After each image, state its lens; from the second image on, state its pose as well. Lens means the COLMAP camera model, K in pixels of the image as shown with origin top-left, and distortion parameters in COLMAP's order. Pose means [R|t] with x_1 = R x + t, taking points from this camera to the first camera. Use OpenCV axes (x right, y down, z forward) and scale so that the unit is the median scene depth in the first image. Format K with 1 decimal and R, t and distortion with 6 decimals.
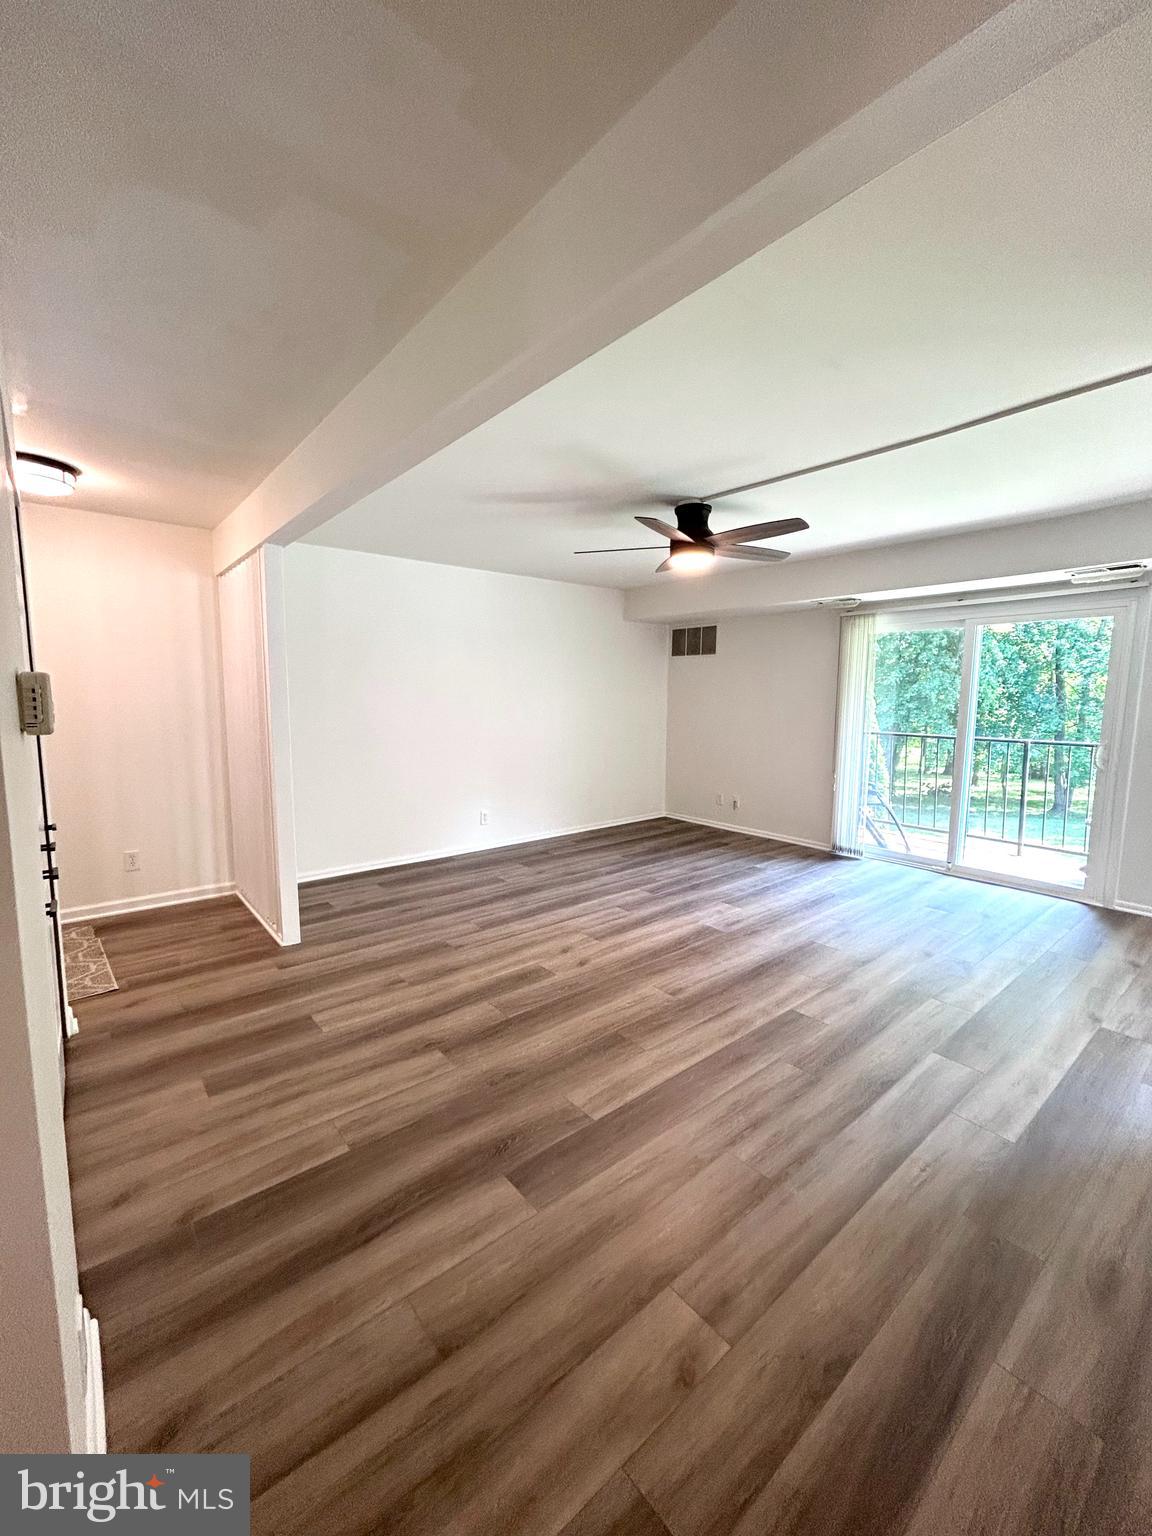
lens RADIAL K [[624.9, 0, 573.3], [0, 624.9, 763.8], [0, 0, 1]] dist [-0.000570, 0.000134]
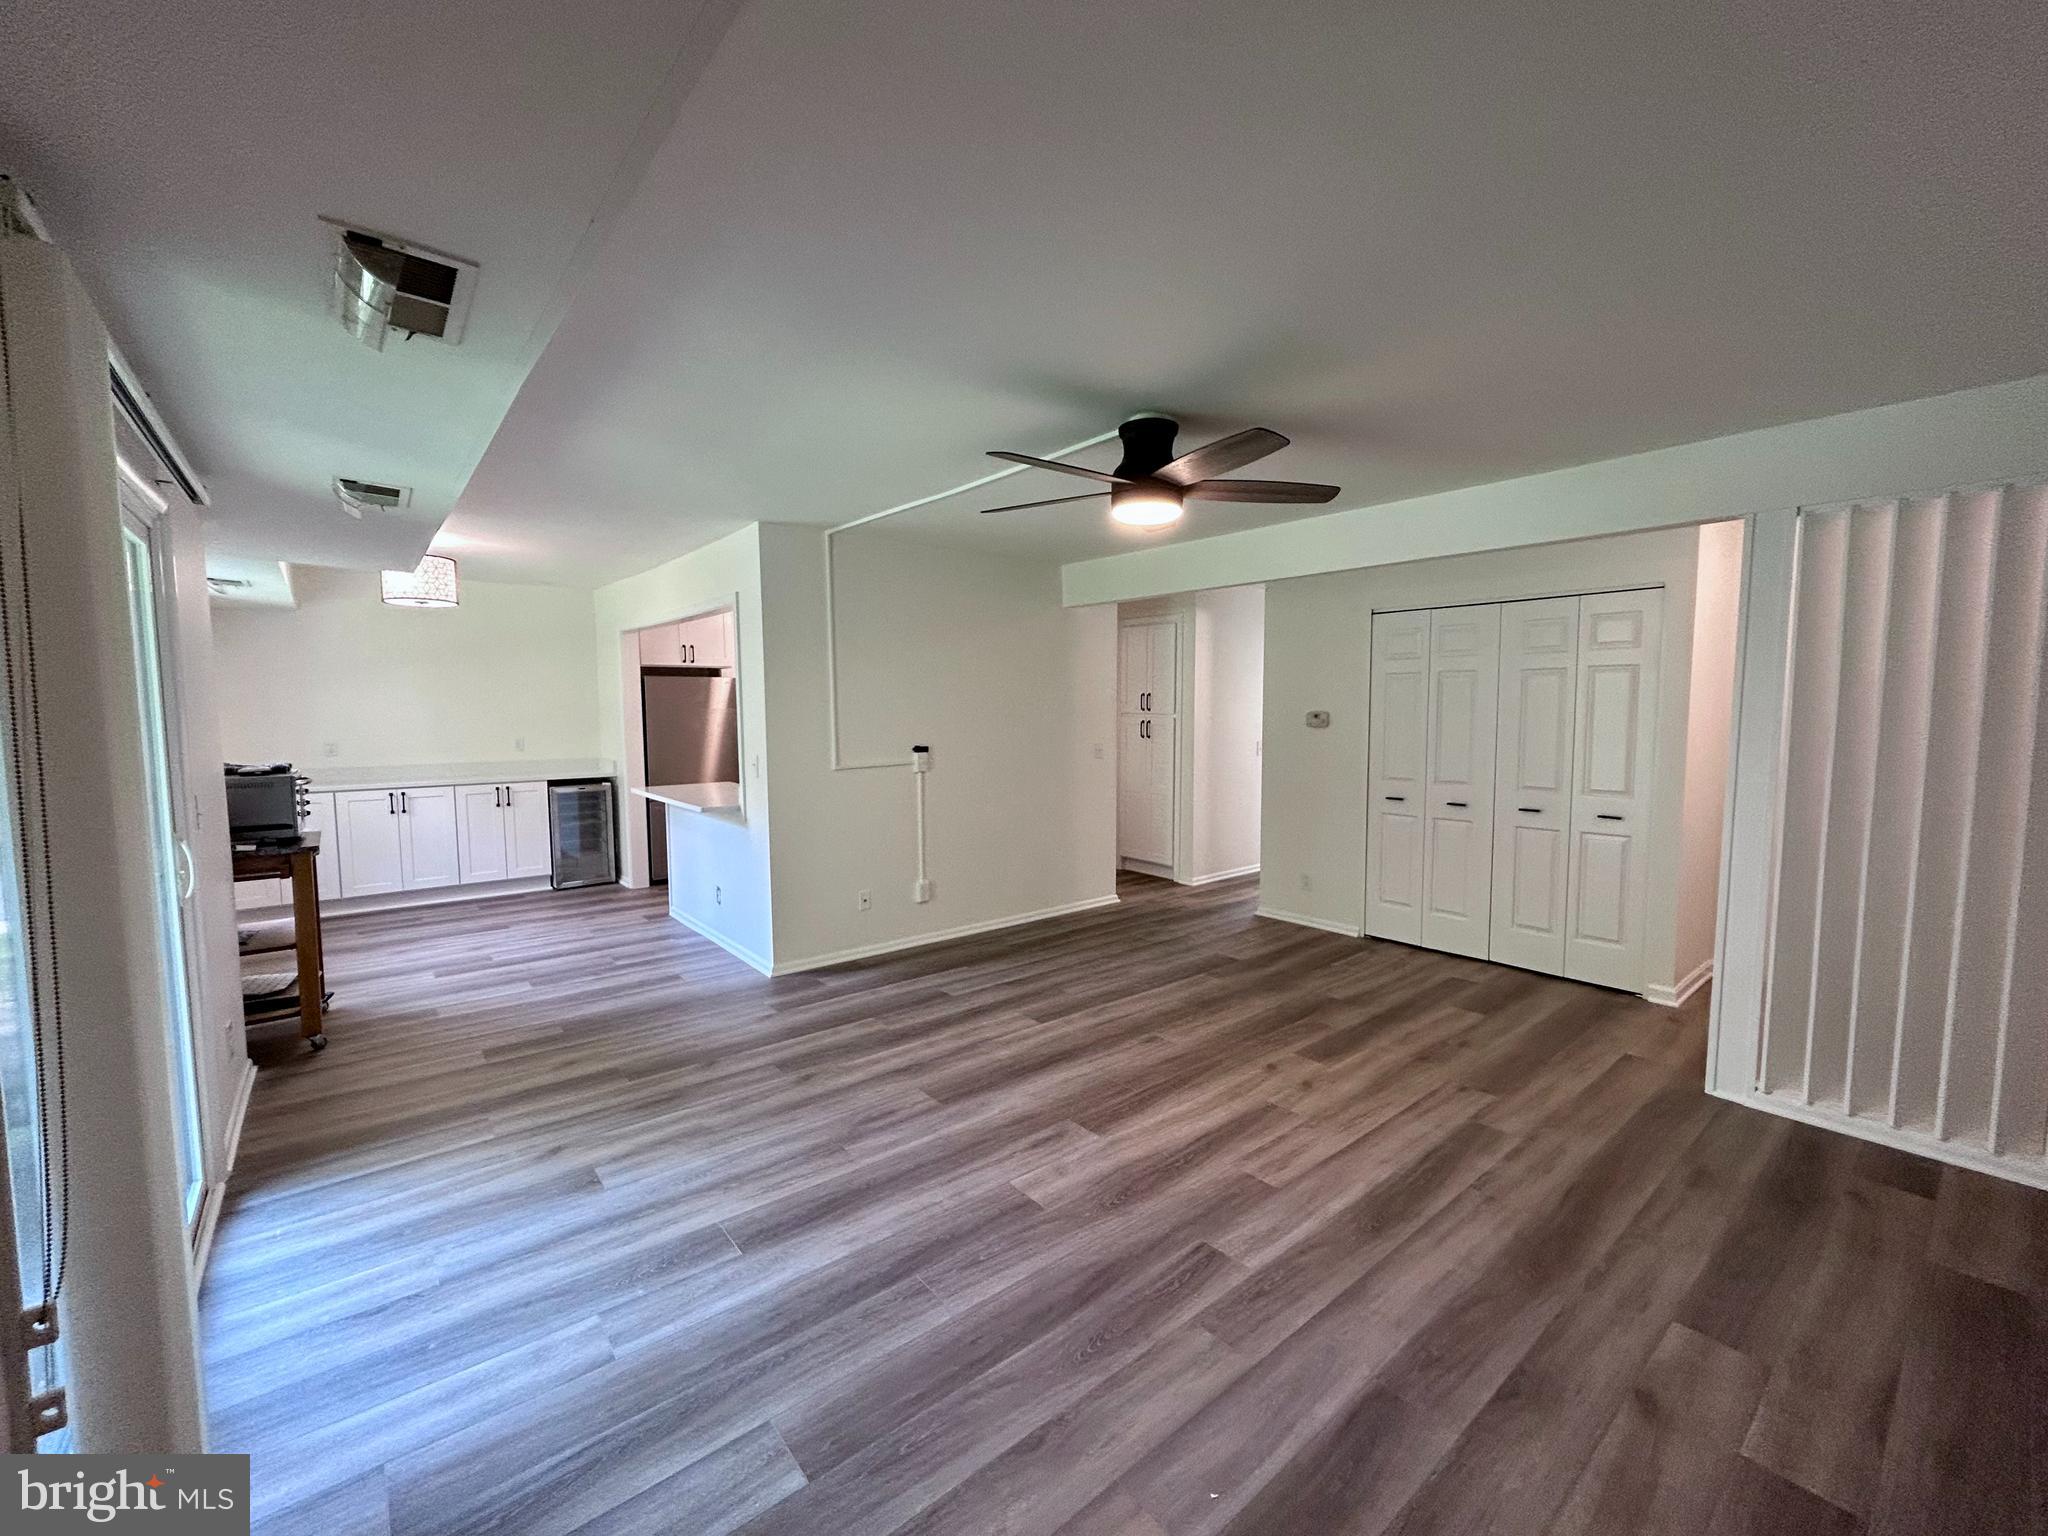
lens RADIAL K [[833.2, 0, 1022.4], [0, 833.2, 771.1], [0, 0, 1]] dist [-0.000570, 0.000134]
pose [[-0.999987, -0.005056, -0.000215, 0.297333], [-0.005003, 0.981329, 0.192269, -0.219993], [-0.000761, 0.192268, -0.981342, 1.770914]]
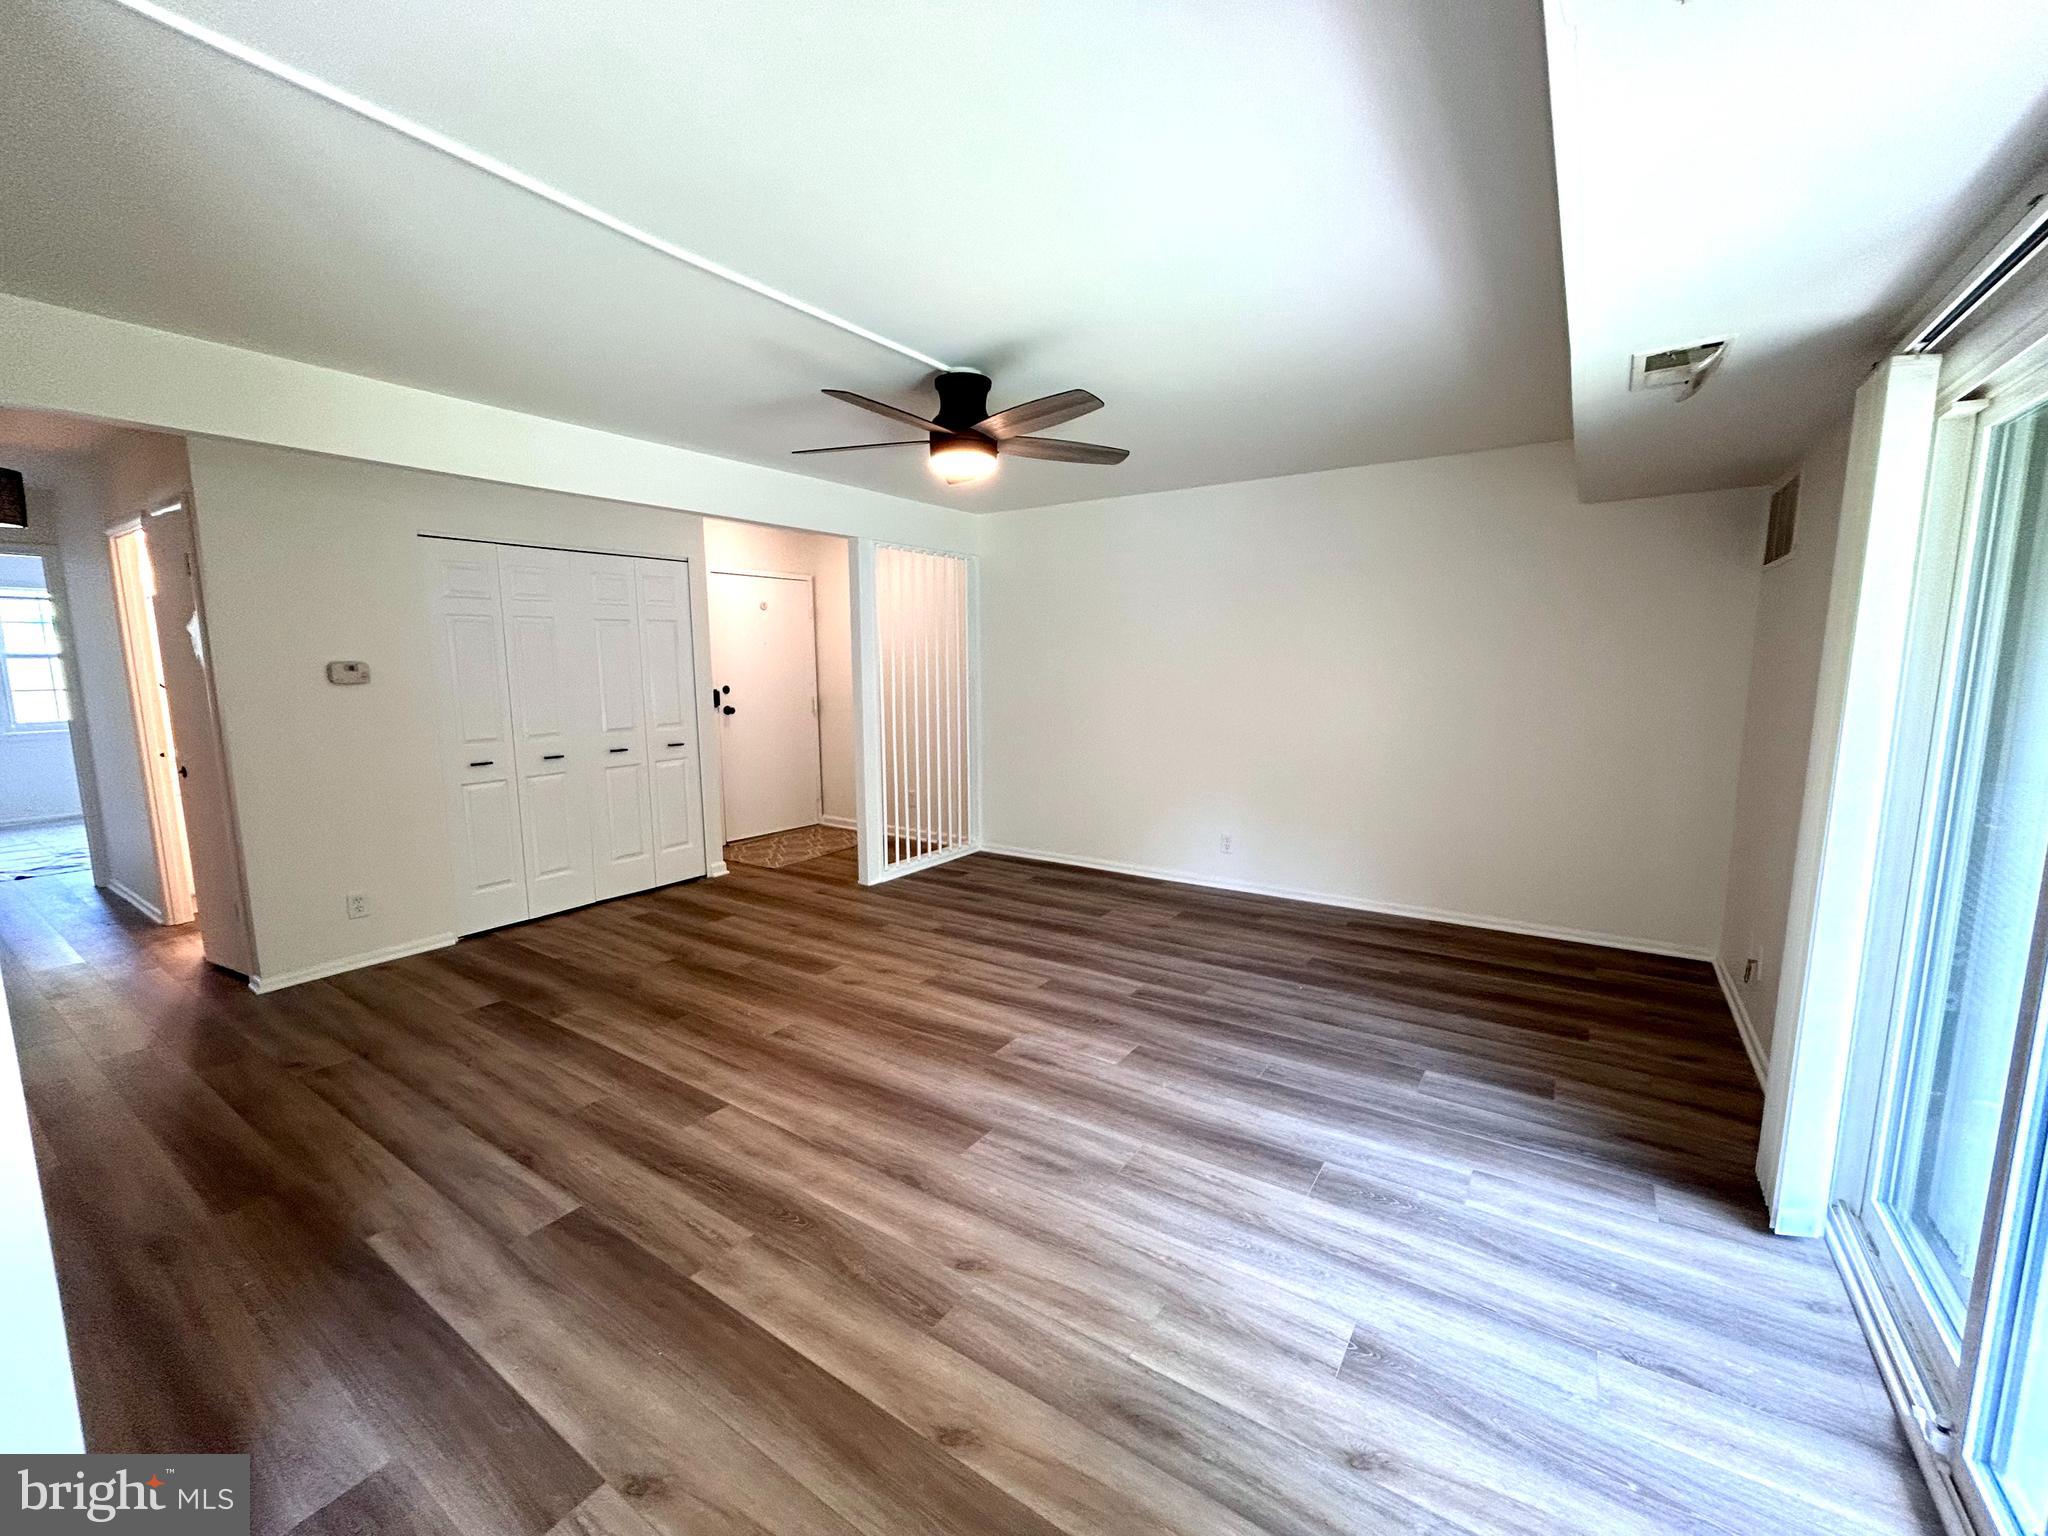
lens RADIAL K [[833.2, 0, 1022.4], [0, 833.2, 771.1], [0, 0, 1]] dist [-0.000570, 0.000134]
pose [[0.282772, 0.122662, -0.951312, 1.024677], [-0.101439, 0.990052, 0.097505, -0.092284], [0.953808, 0.068928, 0.292402, 0.790383]]
